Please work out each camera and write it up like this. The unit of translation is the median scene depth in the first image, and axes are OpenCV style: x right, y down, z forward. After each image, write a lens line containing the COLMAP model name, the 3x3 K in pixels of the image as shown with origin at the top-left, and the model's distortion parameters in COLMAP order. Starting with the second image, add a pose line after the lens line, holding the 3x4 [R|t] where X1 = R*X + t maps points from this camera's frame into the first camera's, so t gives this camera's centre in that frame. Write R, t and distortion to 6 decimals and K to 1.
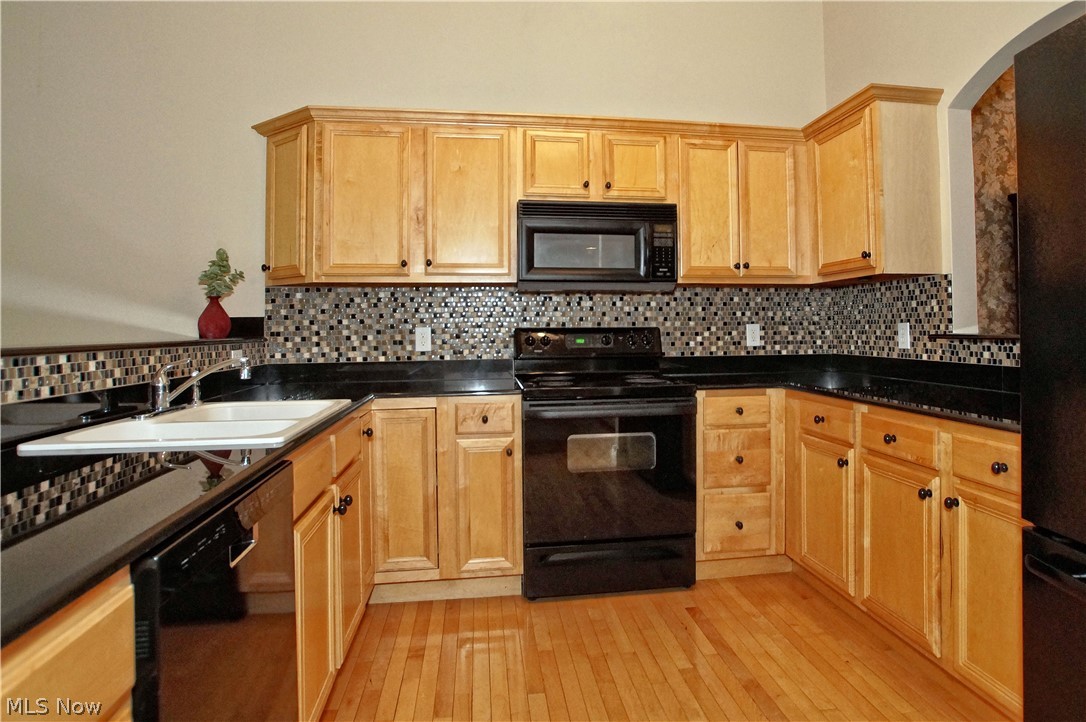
lens RADIAL K [[618.0, 0, 543.8], [0, 618.0, 322.2], [0, 0, 1]] dist [-0.059197, 0.001295]
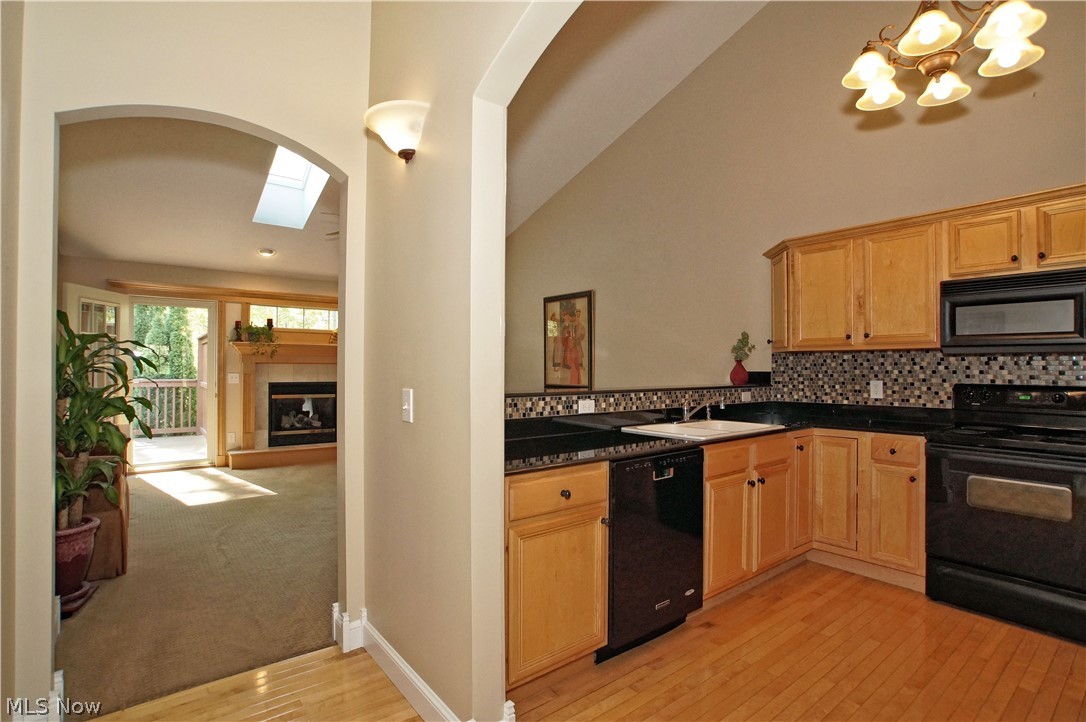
lens RADIAL K [[533.0, 0, 543.0], [0, 533.0, 361.0], [0, 0, 1]] dist [0.000958, 0.000496]
pose [[0.483202, -0.002227, -0.875506, 0.501274], [0.008831, 0.999958, 0.002330, -0.046698], [0.875464, -0.008857, 0.483201, -0.217686]]
